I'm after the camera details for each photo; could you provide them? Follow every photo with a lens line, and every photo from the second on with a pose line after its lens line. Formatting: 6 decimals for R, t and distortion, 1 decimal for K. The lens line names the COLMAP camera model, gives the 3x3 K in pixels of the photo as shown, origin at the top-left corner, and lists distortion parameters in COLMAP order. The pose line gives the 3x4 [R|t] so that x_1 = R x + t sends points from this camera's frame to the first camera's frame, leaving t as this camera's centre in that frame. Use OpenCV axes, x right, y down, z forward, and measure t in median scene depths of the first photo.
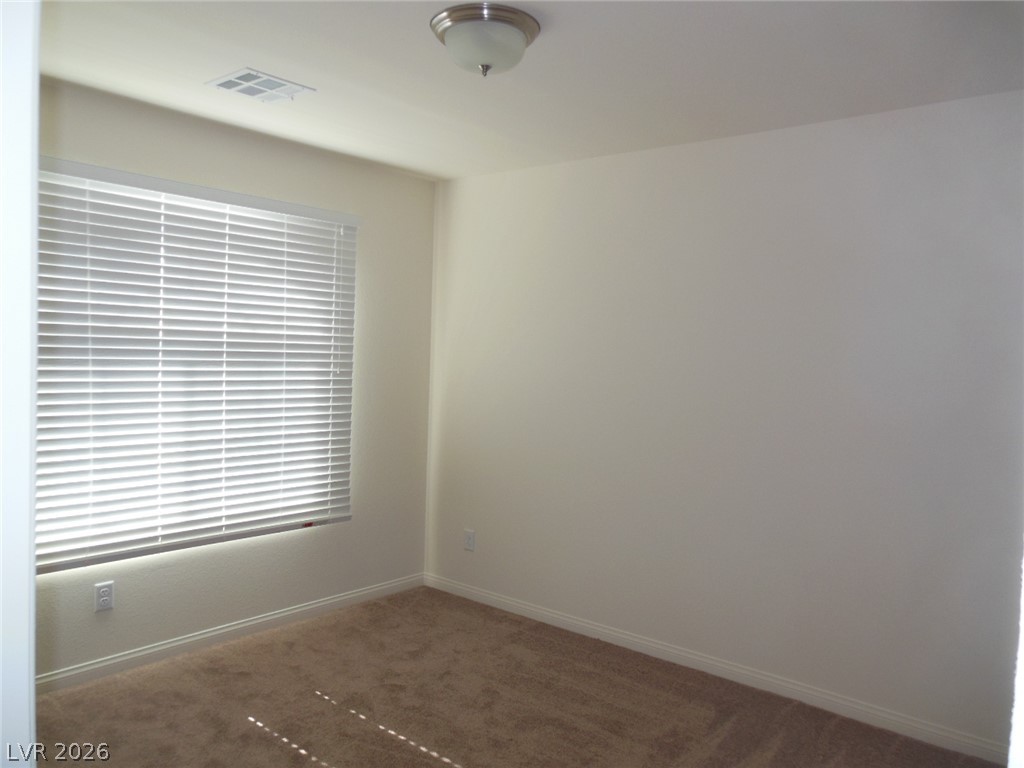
lens RADIAL K [[765.8, 0, 512.0], [0, 765.8, 384.0], [0, 0, 1]] dist [-0.052342, 0.058106]
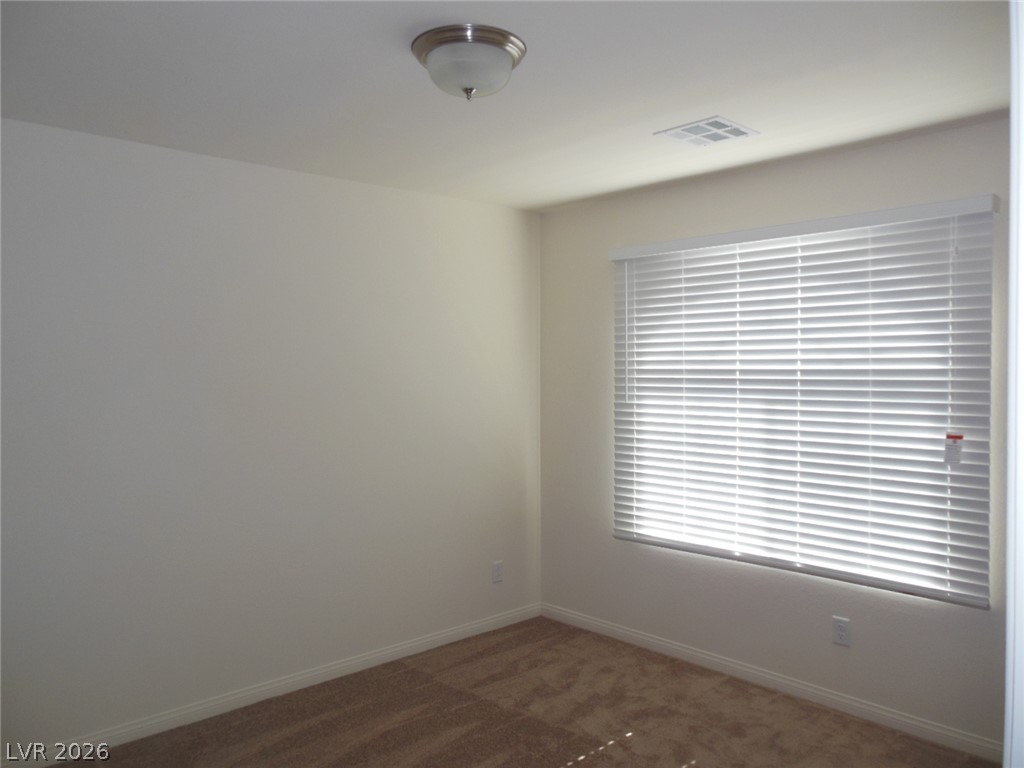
lens RADIAL K [[765.8, 0, 512.0], [0, 765.8, 384.0], [0, 0, 1]] dist [-0.052342, 0.058106]
pose [[-0.099781, -0.021720, -0.994772, 0.609489], [-0.055385, 0.998333, -0.016242, -0.014498], [0.993467, 0.053475, -0.100818, 0.742093]]
